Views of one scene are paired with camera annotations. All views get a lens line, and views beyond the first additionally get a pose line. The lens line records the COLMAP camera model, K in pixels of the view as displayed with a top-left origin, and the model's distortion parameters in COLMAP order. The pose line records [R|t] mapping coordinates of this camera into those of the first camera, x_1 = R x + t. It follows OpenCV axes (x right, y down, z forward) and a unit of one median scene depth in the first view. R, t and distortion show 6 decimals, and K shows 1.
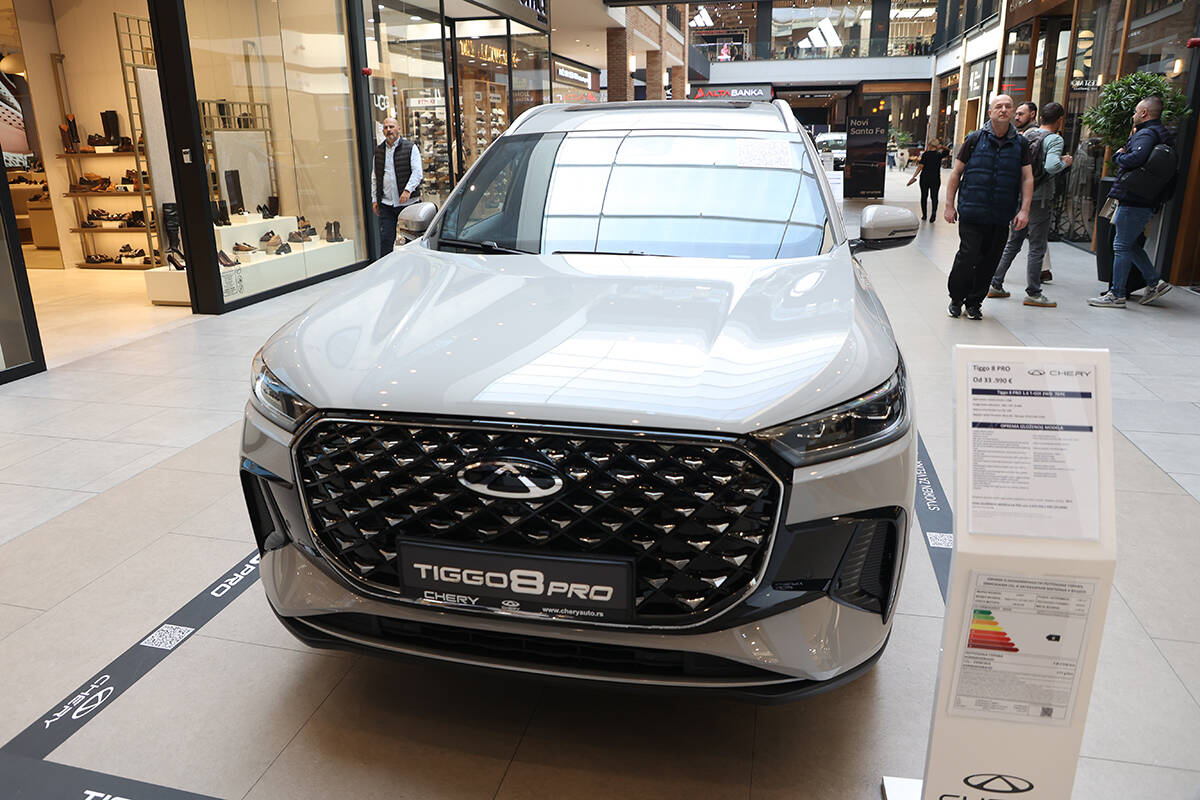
lens RADIAL K [[827.9, 0, 596.1], [0, 827.9, 398.4], [0, 0, 1]] dist [-0.043995, -0.003715]
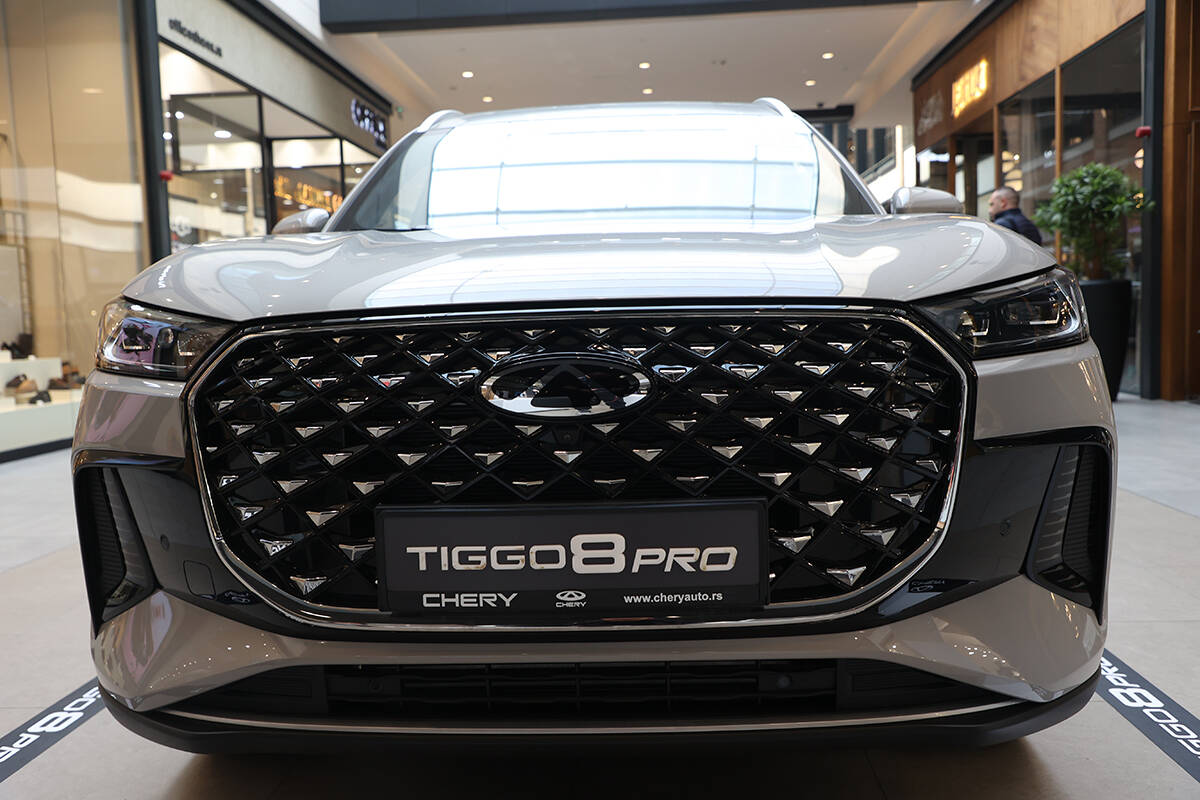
lens RADIAL K [[1033.9, 0, 605.0], [0, 1033.9, 399.3], [0, 0, 1]] dist [0.015699, 0.021612]
pose [[0.985558, -0.032489, 0.166195, -0.200129], [0.070100, 0.971659, -0.225755, 0.278655], [-0.154150, 0.234145, 0.959903, 0.210326]]
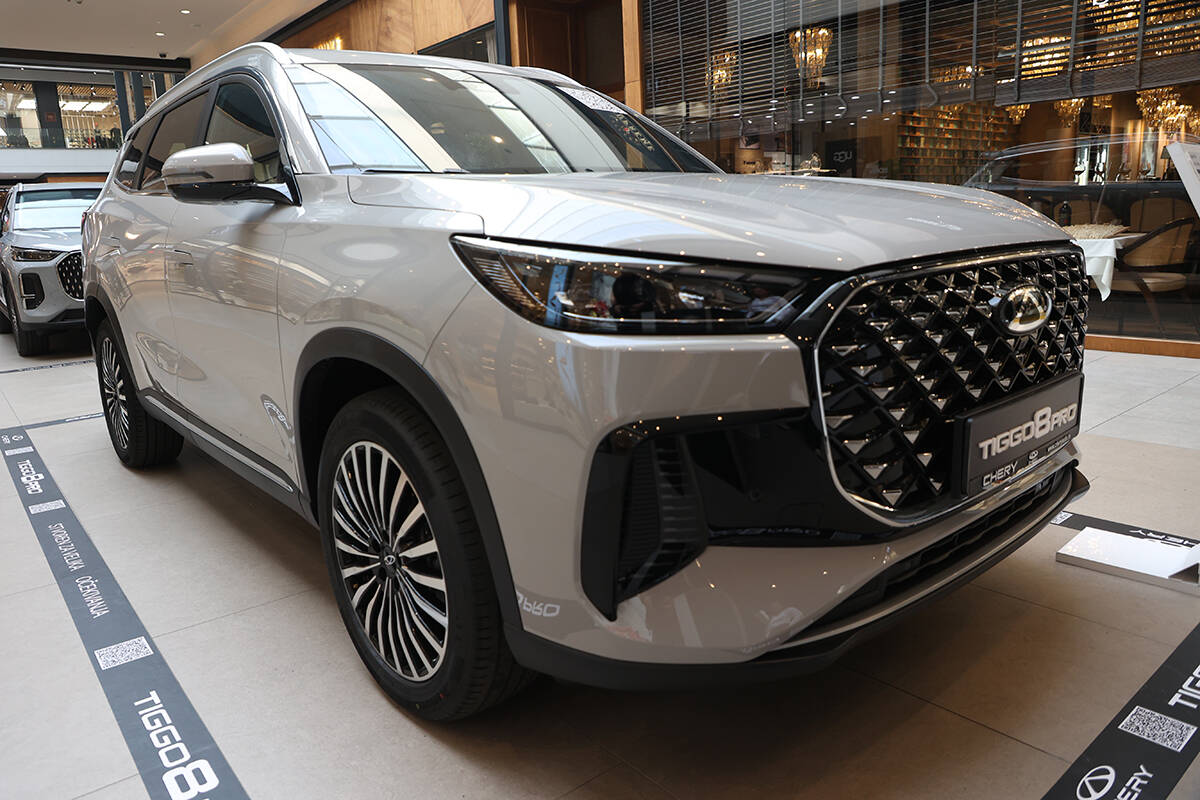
lens RADIAL K [[827.9, 0, 600.8], [0, 827.9, 393.6], [0, 0, 1]] dist [-0.043995, -0.003715]
pose [[0.601681, -0.177646, 0.778730, -1.033012], [0.276032, 0.961130, 0.005981, 0.049612], [-0.749524, 0.211356, 0.627330, 0.777332]]
